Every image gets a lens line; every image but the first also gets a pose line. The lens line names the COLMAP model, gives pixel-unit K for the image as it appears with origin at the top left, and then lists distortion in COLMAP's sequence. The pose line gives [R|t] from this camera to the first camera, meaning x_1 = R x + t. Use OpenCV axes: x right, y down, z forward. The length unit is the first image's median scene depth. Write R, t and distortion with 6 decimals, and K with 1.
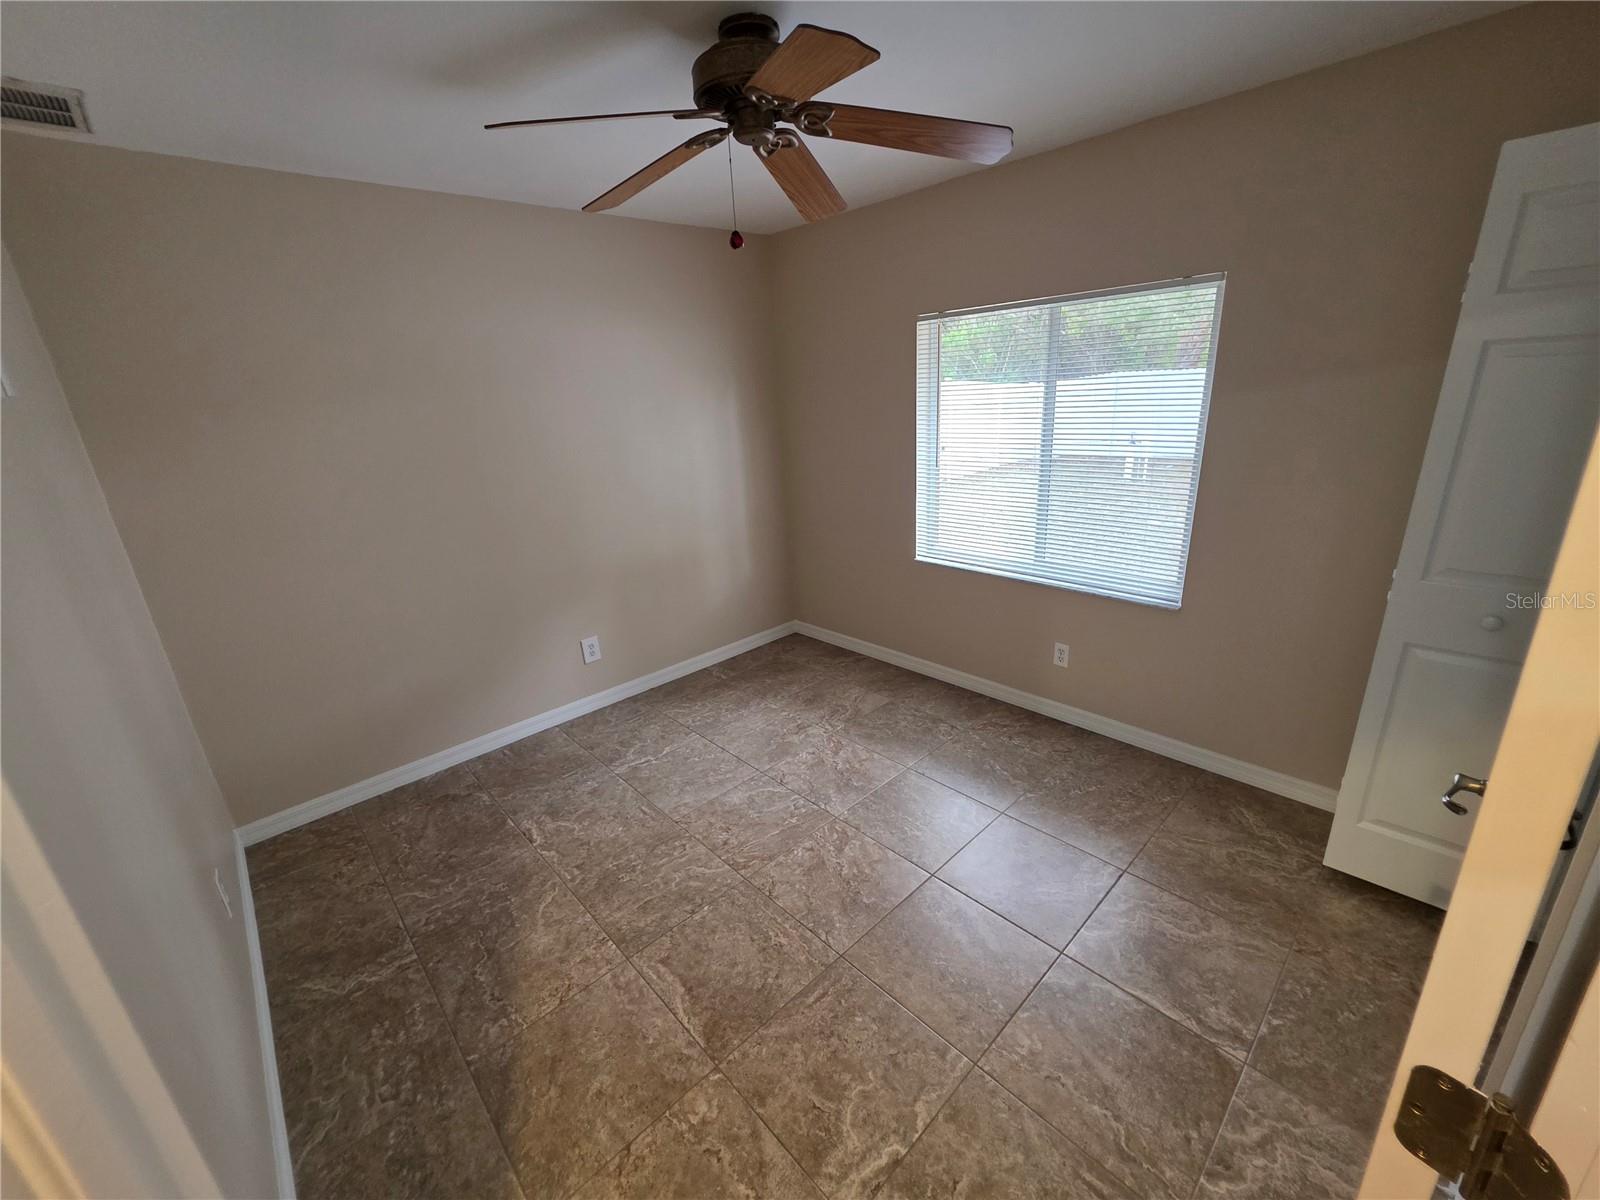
lens RADIAL K [[643.7, 0, 801.2], [0, 643.7, 597.5], [0, 0, 1]] dist [0.001263, 0.000043]
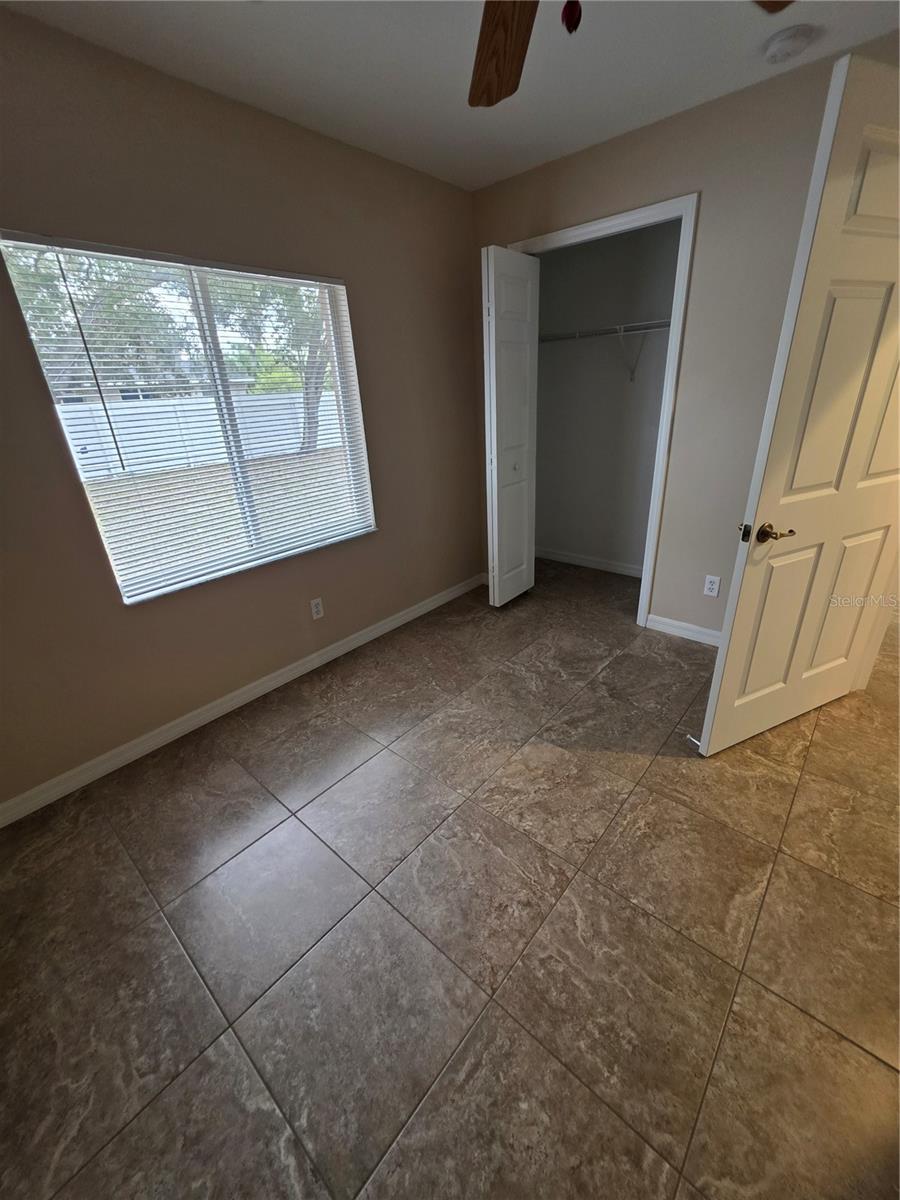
lens RADIAL K [[482.8, 0, 452.6], [0, 482.8, 596.8], [0, 0, 1]] dist [0.001263, 0.000043]
pose [[-0.091290, -0.341103, 0.935582, -0.553958], [0.362766, 0.863558, 0.350241, -0.189369], [-0.927398, 0.371371, 0.044906, 0.954727]]
